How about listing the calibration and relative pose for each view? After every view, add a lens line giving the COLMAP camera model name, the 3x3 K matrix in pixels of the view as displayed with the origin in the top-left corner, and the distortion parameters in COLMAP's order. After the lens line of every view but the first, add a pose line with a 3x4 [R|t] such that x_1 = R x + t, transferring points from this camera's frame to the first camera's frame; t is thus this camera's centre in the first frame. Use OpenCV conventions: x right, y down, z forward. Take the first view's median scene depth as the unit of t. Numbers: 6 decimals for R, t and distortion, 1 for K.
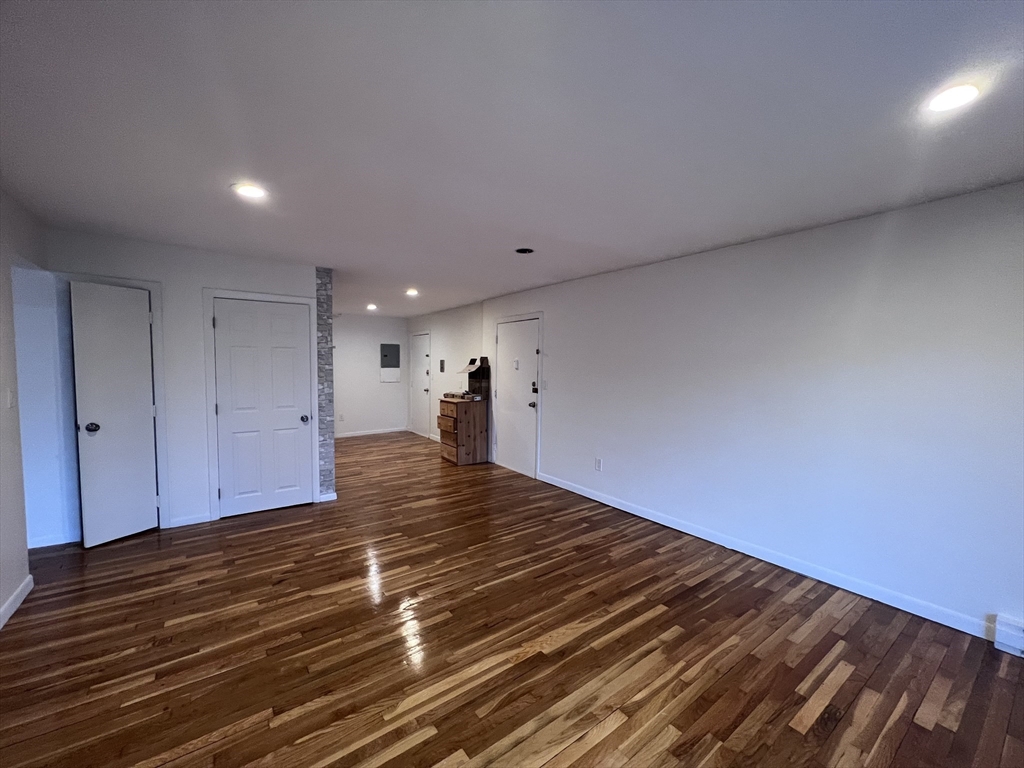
lens RADIAL K [[412.8, 0, 513.3], [0, 412.8, 385.8], [0, 0, 1]] dist [0.001165, 0.000077]
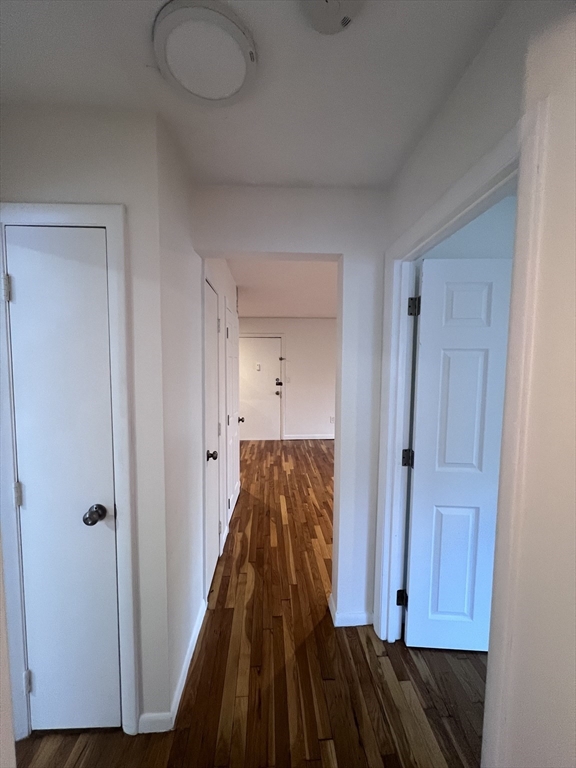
lens RADIAL K [[309.6, 0, 287.4], [0, 309.6, 385.6], [0, 0, 1]] dist [0.001165, 0.000077]
pose [[0.543192, -0.067386, 0.836900, -1.436965], [0.049979, 0.997602, 0.047887, -0.057751], [-0.838119, 0.015815, 0.545257, 0.541489]]
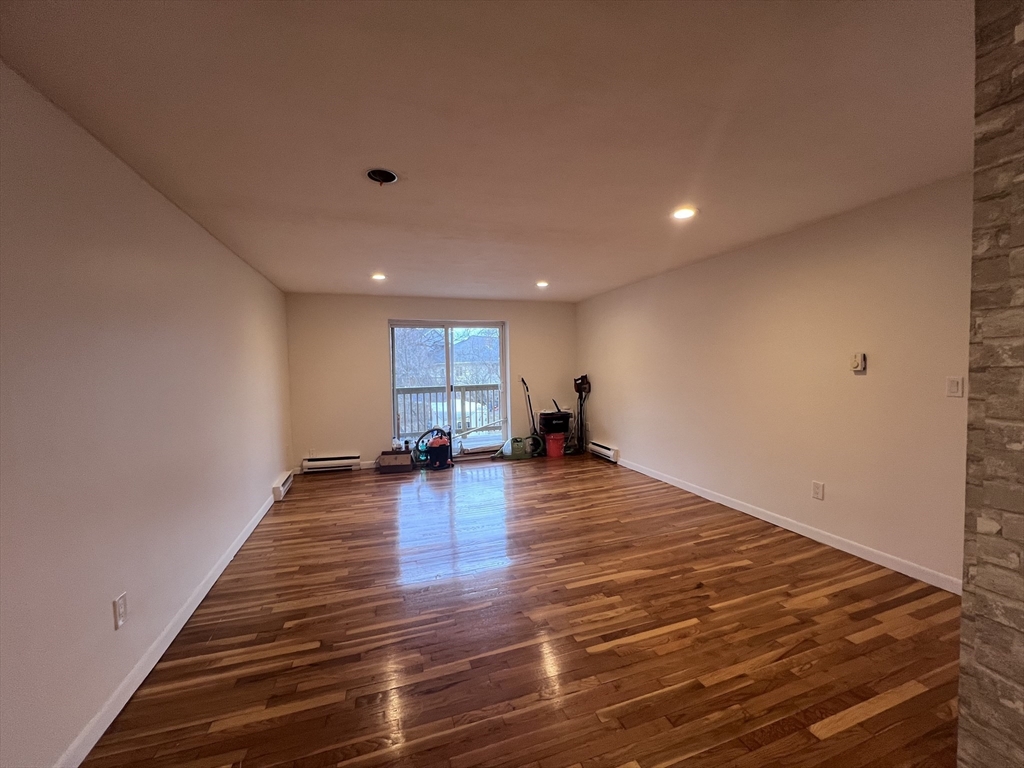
lens RADIAL K [[408.1, 0, 513.1], [0, 408.1, 378.3], [0, 0, 1]] dist [-0.002516, 0.000281]
pose [[-0.953010, 0.001094, 0.302938, -0.374405], [0.028802, 0.995791, 0.087009, -0.079602], [-0.301568, 0.091646, -0.949030, 1.668701]]
